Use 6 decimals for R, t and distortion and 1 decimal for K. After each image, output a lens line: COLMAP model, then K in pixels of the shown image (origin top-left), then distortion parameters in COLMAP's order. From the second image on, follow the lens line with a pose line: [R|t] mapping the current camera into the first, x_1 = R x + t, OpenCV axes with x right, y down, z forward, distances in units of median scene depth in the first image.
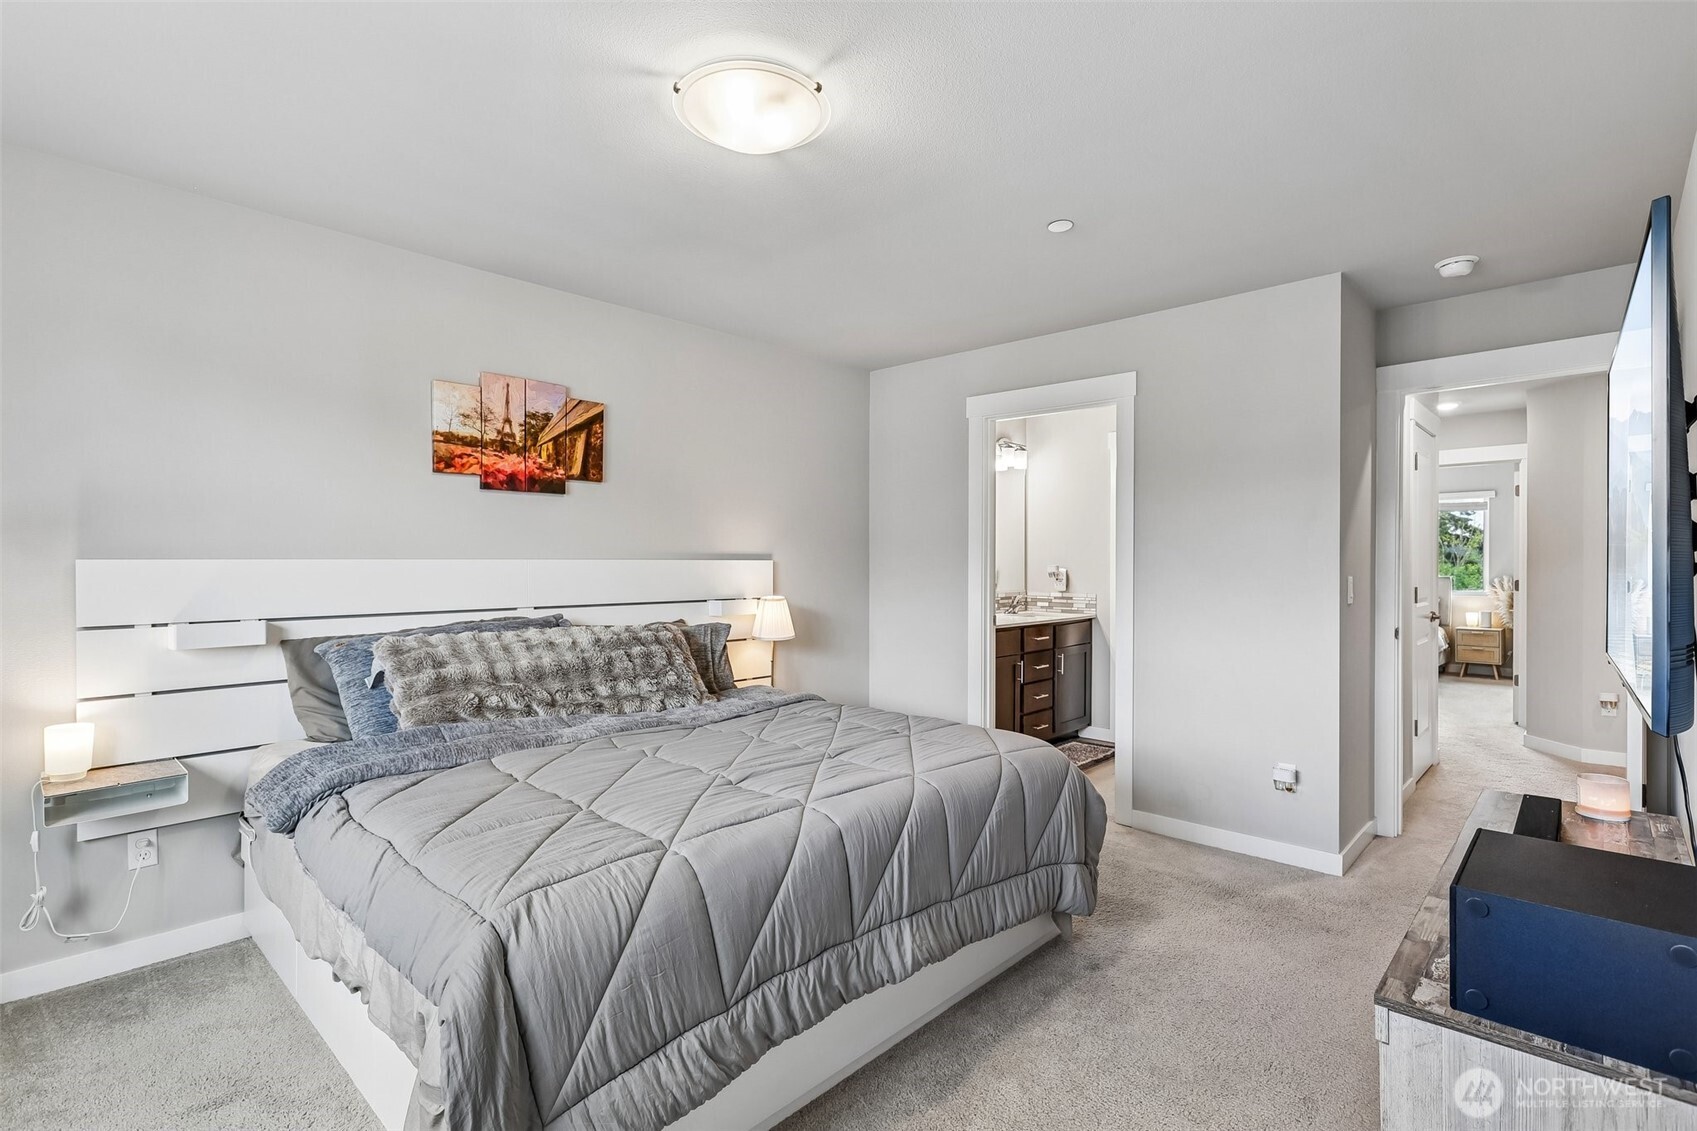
lens RADIAL K [[804.6, 0, 854.0], [0, 804.6, 567.1], [0, 0, 1]] dist [-0.002855, -0.000377]
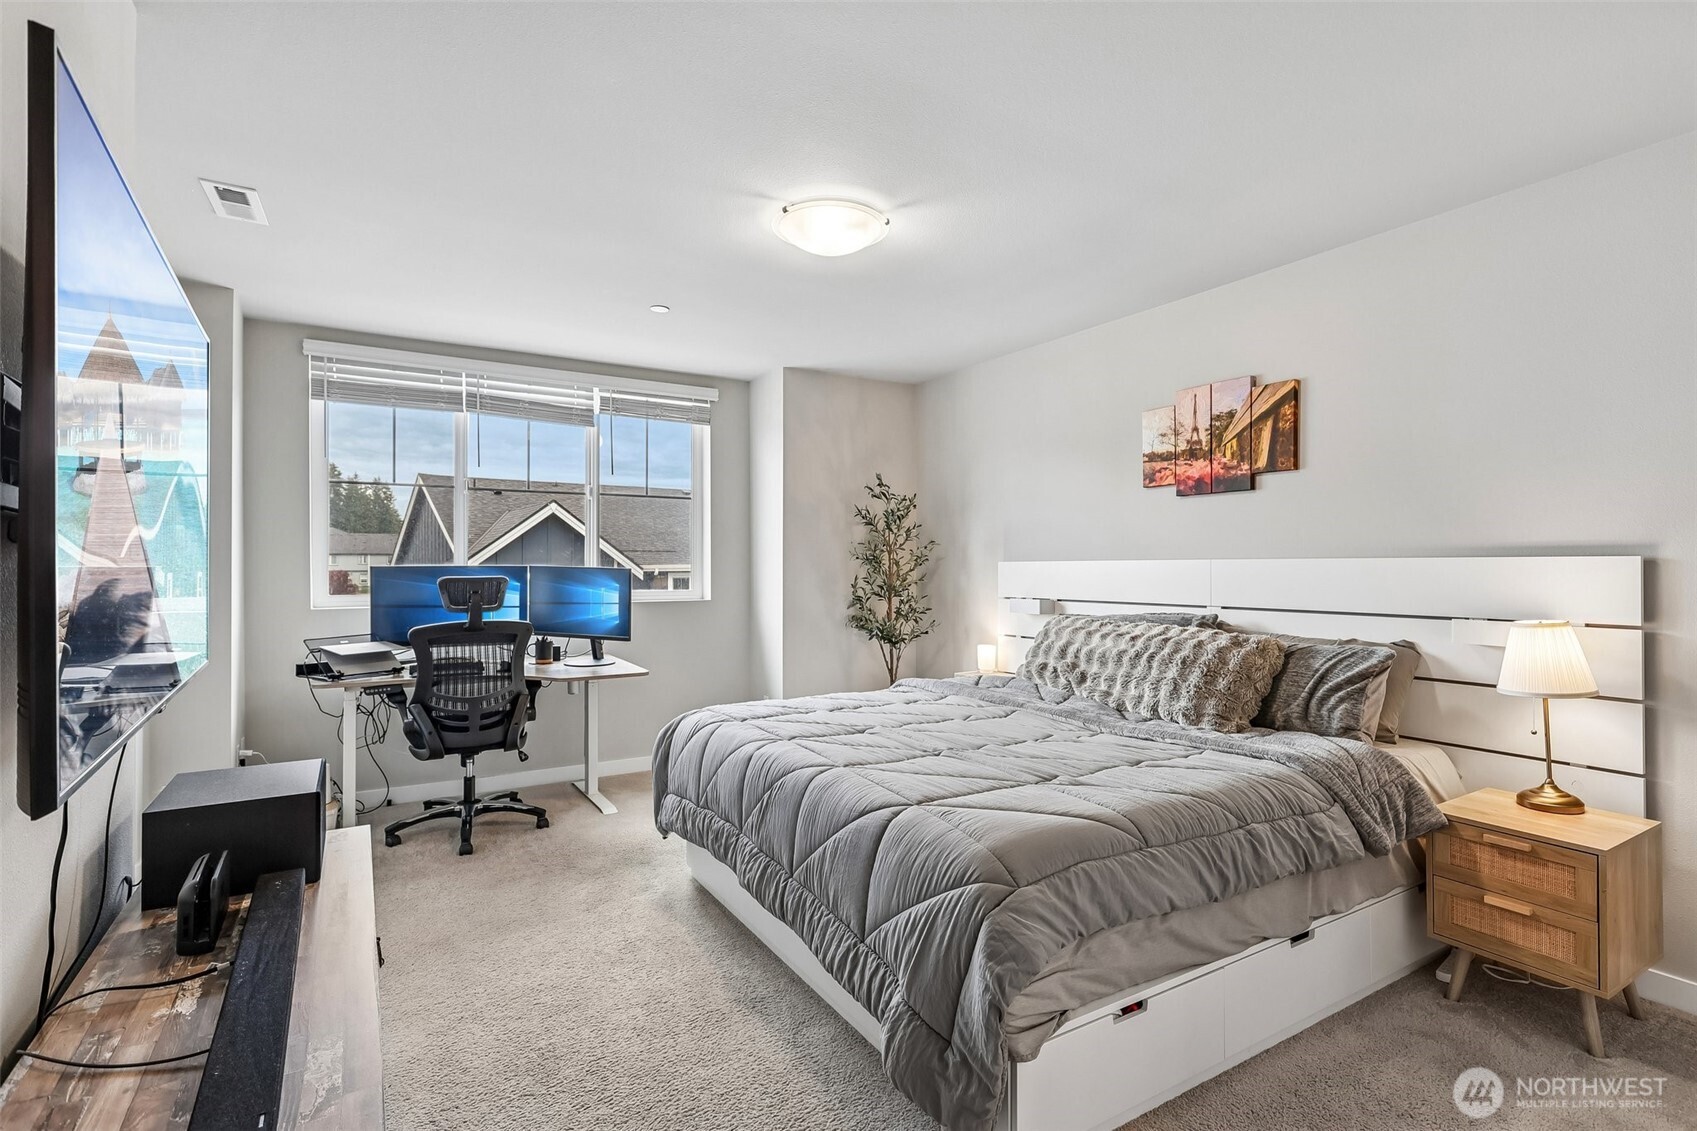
lens RADIAL K [[804.6, 0, 850.8], [0, 804.6, 565.8], [0, 0, 1]] dist [-0.002855, -0.000377]
pose [[-0.266199, 0.001045, -0.963917, 0.687368], [-0.001533, 0.999998, 0.001508, -0.002433], [0.963917, 0.001879, -0.266197, 0.812990]]
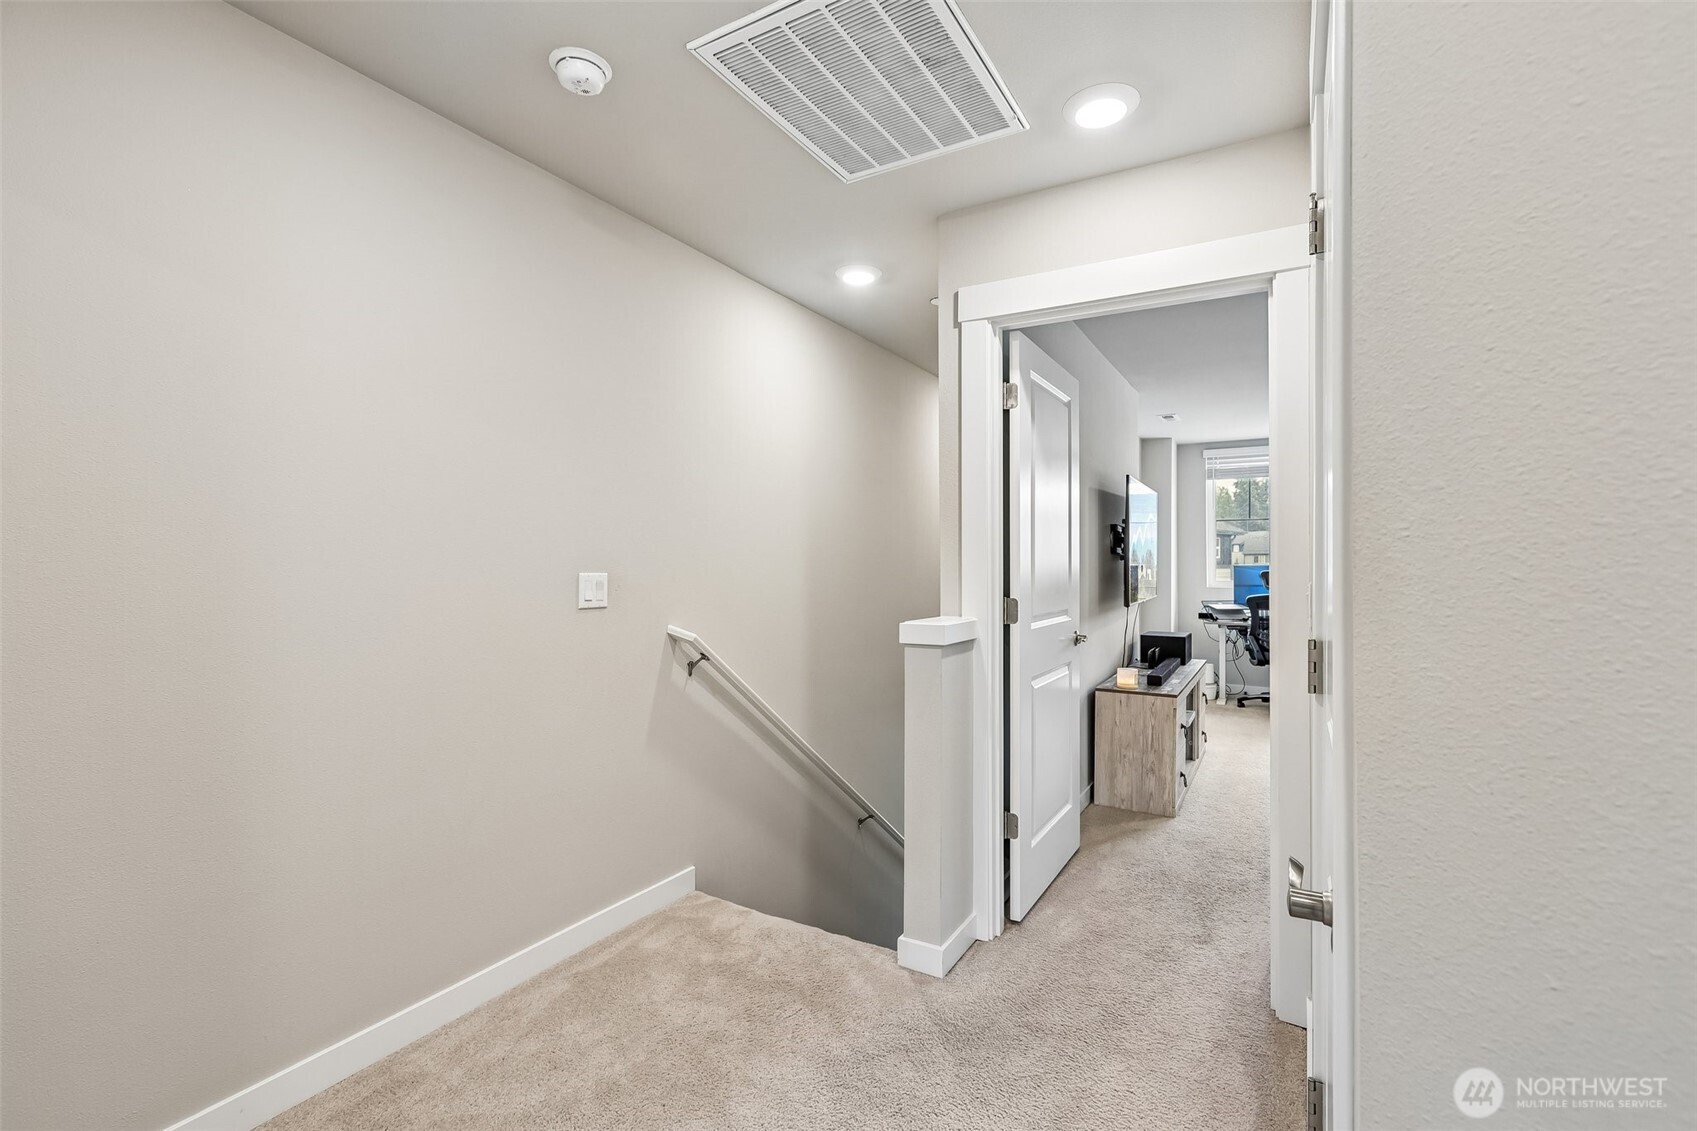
lens RADIAL K [[766.9, 0, 850.4], [0, 766.9, 564.9], [0, 0, 1]] dist [-0.004172, 0.002784]
pose [[-0.974781, 0.002578, -0.223147, 0.988207], [0.001157, 0.999978, 0.006499, -0.008721], [0.223159, 0.006077, -0.974763, 1.260662]]
